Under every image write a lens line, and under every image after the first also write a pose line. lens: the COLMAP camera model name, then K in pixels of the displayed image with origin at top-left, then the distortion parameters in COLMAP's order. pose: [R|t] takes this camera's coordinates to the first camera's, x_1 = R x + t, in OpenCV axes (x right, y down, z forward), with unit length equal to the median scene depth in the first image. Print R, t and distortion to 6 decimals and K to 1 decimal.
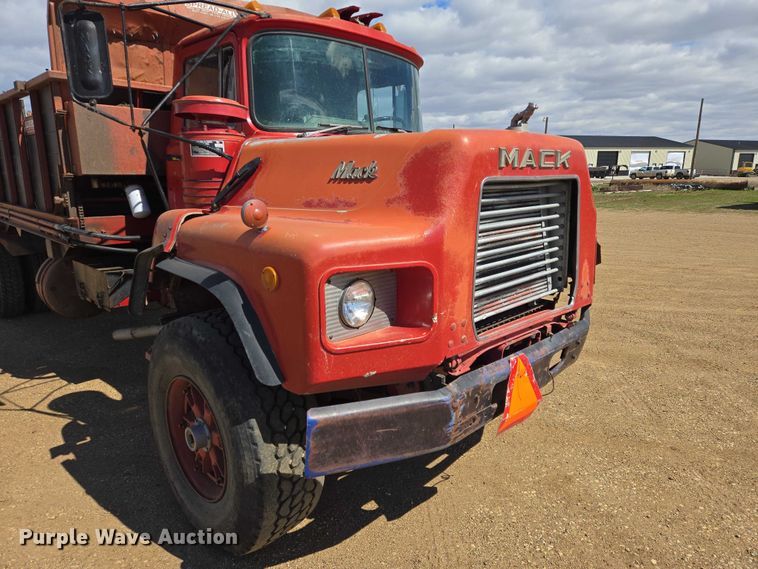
lens RADIAL K [[504.3, 0, 374.6], [0, 504.3, 282.6], [0, 0, 1]] dist [0.074725, -0.065522]
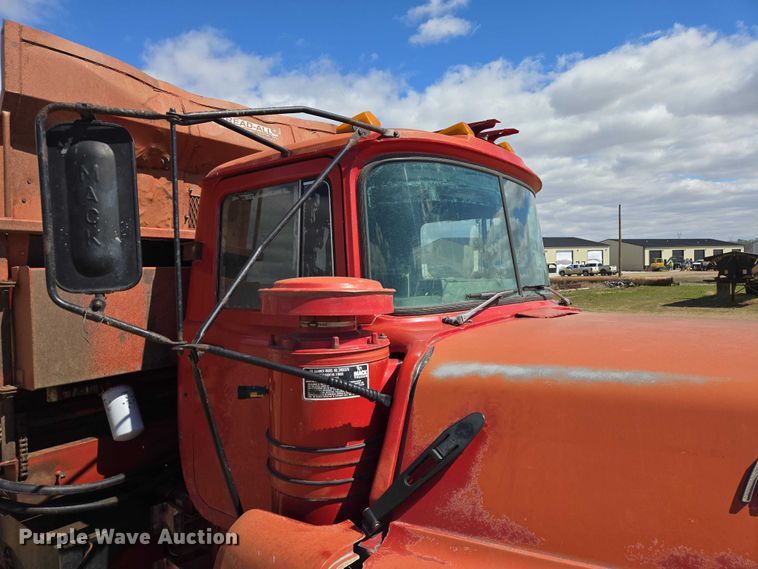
lens RADIAL K [[504.3, 0, 374.6], [0, 504.3, 282.6], [0, 0, 1]] dist [0.074725, -0.065522]
pose [[0.991821, -0.031786, 0.123614, -0.239421], [0.055091, 0.980244, -0.189964, -0.179821], [-0.115134, 0.195221, 0.973978, 0.347168]]
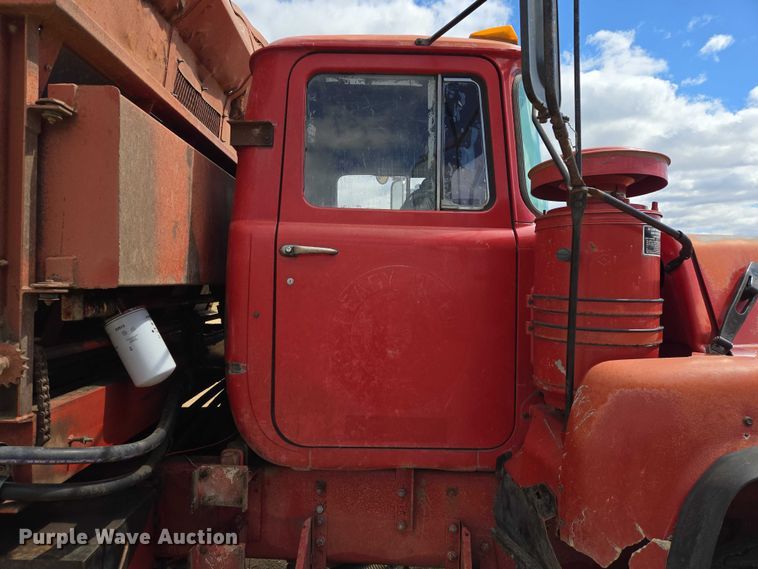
lens RADIAL K [[504.3, 0, 374.6], [0, 504.3, 282.6], [0, 0, 1]] dist [0.074725, -0.065522]
pose [[0.705158, 0.007808, 0.709007, -0.629807], [0.136970, 0.979605, -0.147015, -0.124256], [-0.695695, 0.200782, 0.689707, 0.574215]]
